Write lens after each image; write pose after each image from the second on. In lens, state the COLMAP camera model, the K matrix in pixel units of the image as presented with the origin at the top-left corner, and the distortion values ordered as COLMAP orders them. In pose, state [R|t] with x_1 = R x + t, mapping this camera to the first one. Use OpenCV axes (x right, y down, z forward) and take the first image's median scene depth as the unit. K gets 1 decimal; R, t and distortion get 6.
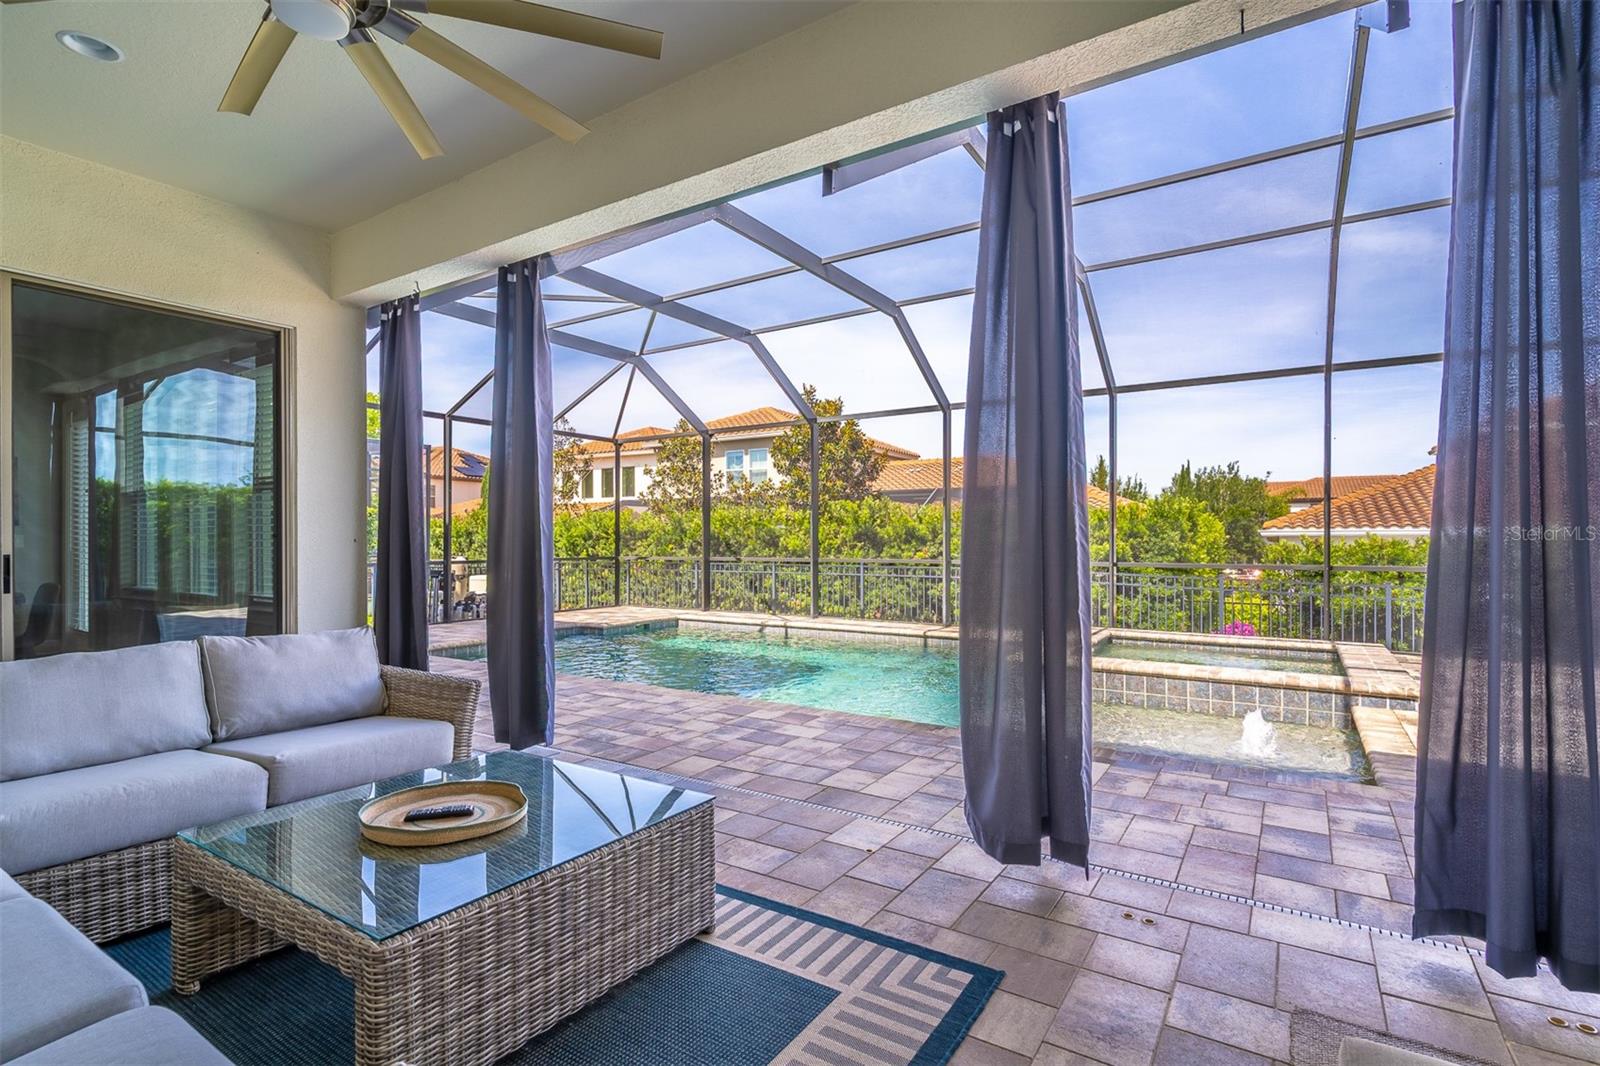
lens RADIAL K [[771.5, 0, 795.2], [0, 771.5, 536.6], [0, 0, 1]] dist [0.004875, 0.000417]
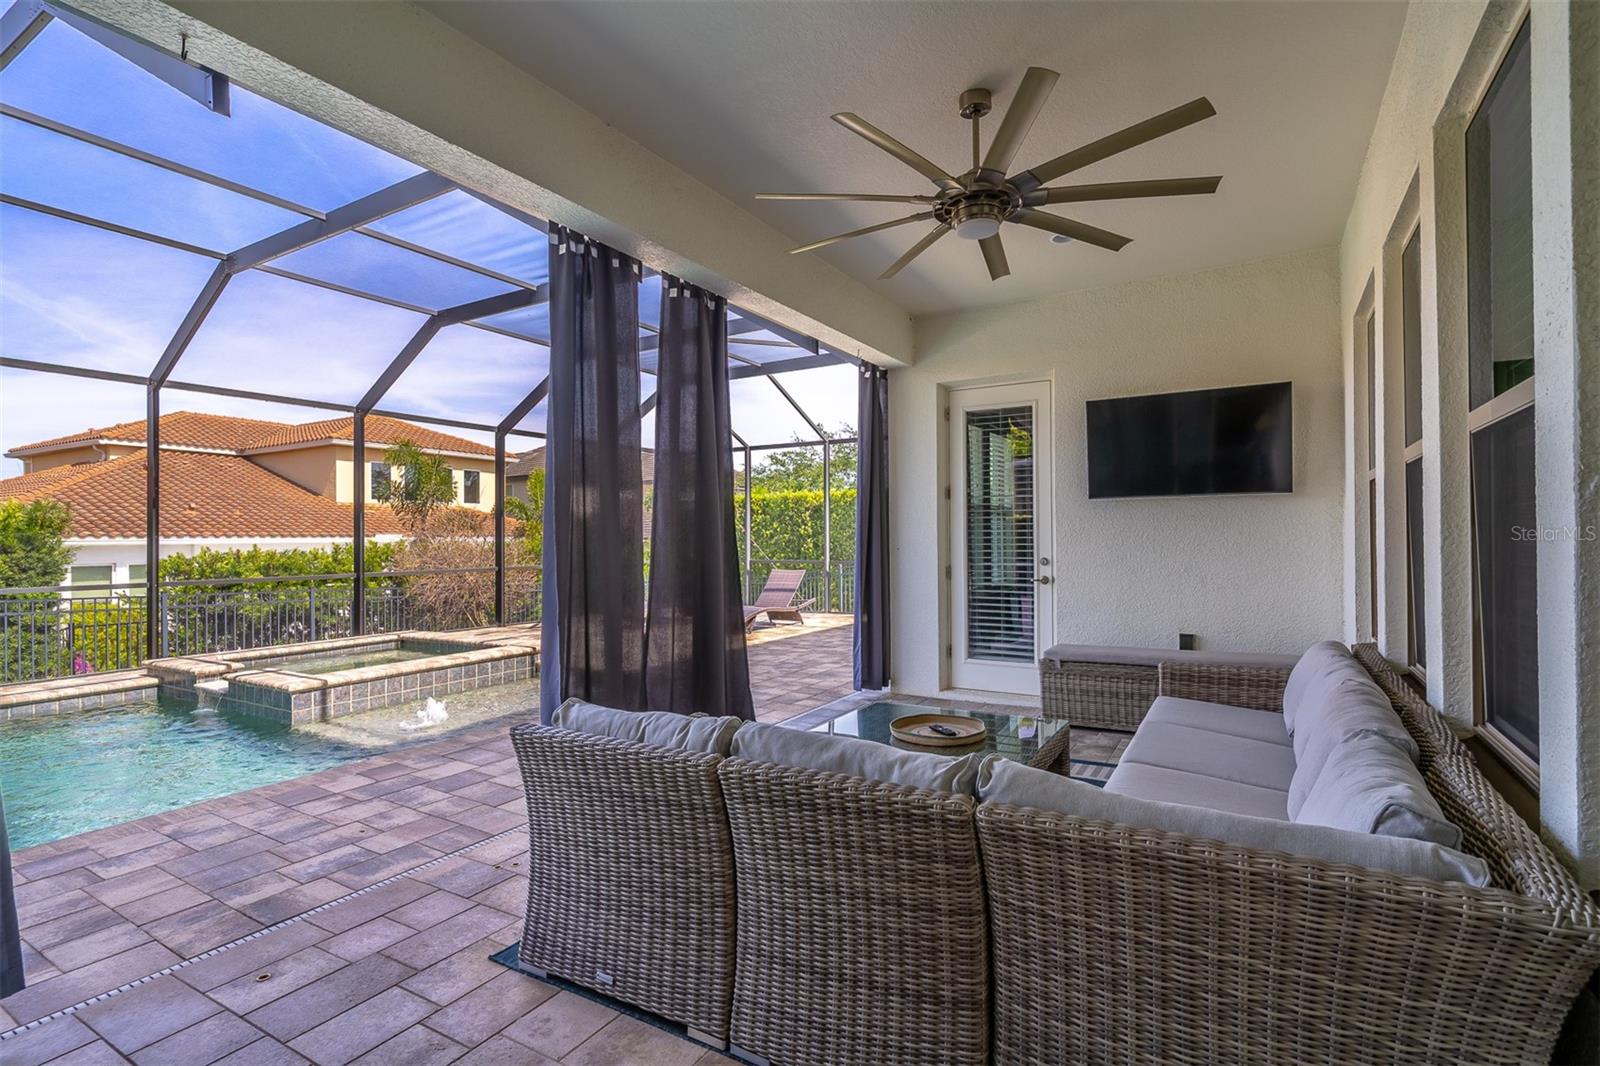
lens RADIAL K [[771.5, 0, 803.8], [0, 771.5, 531.5], [0, 0, 1]] dist [0.004875, 0.000417]
pose [[-0.045195, 0.009914, 0.998929, -0.439279], [0.005563, 0.999938, -0.009673, -0.009671], [-0.998963, 0.005119, -0.045247, 0.289481]]
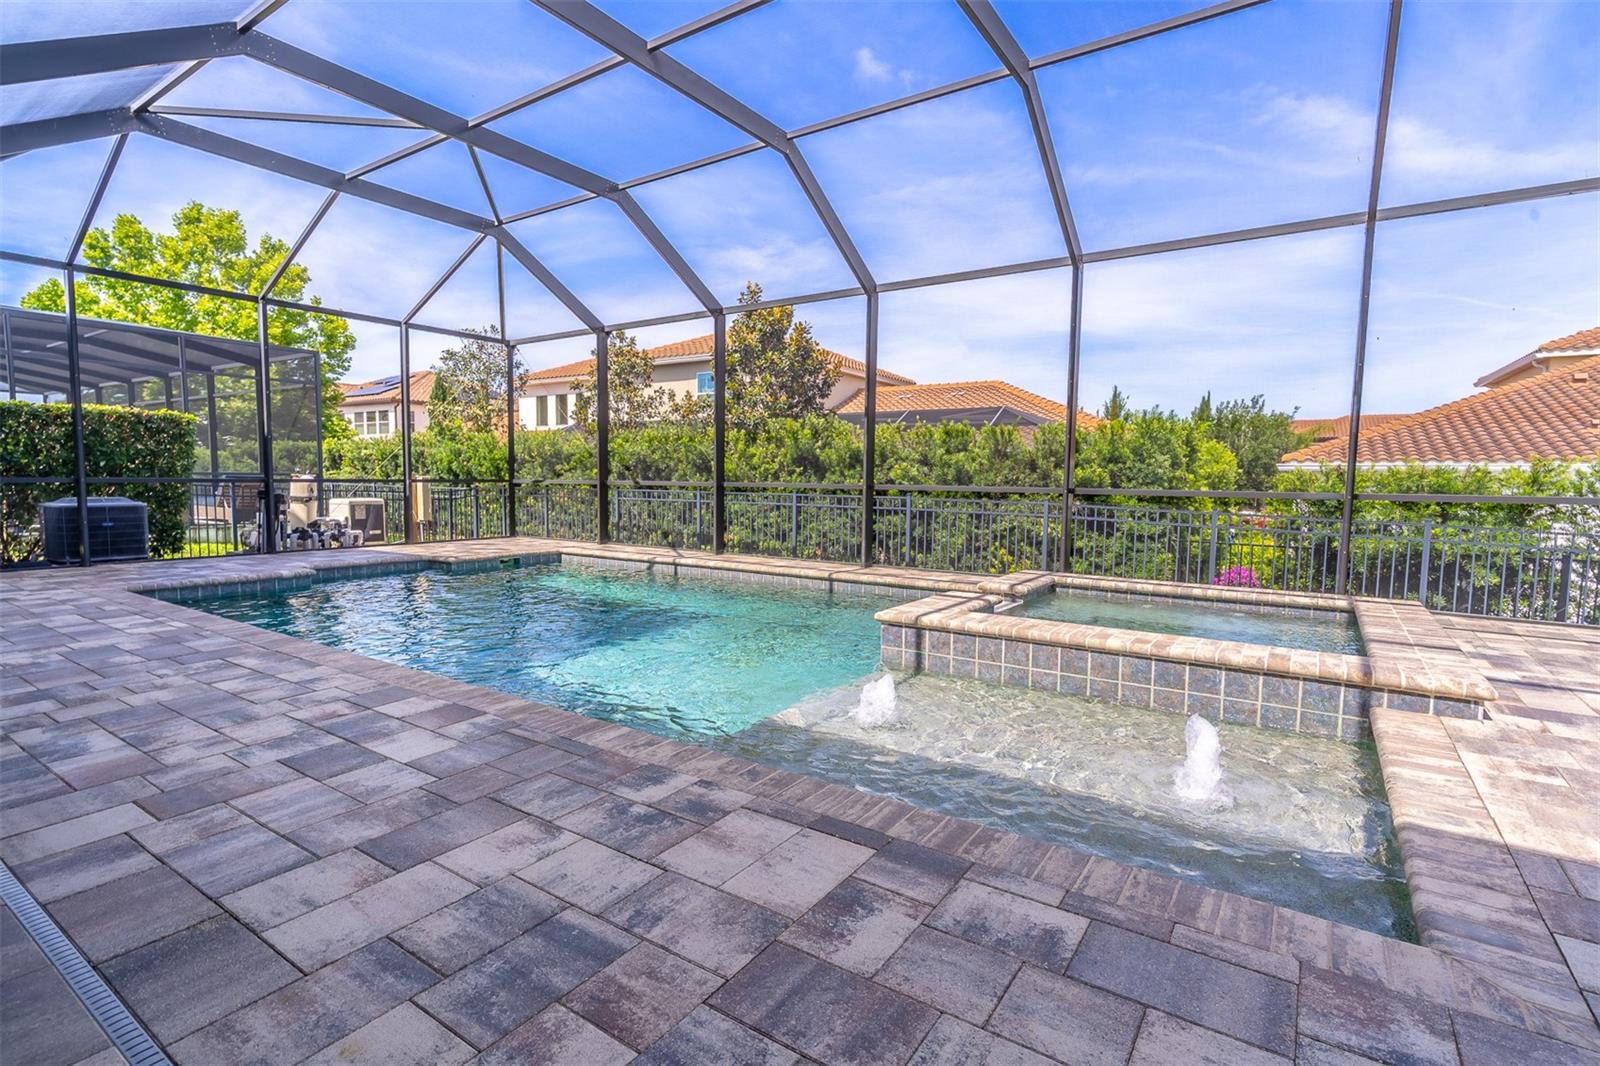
lens RADIAL K [[771.5, 0, 798.7], [0, 771.5, 529.6], [0, 0, 1]] dist [0.004875, 0.000417]
pose [[0.999706, 0.014800, -0.019219, 0.144528], [-0.013367, 0.997268, 0.072647, 0.020443], [0.020242, -0.072369, 0.997173, 0.204602]]
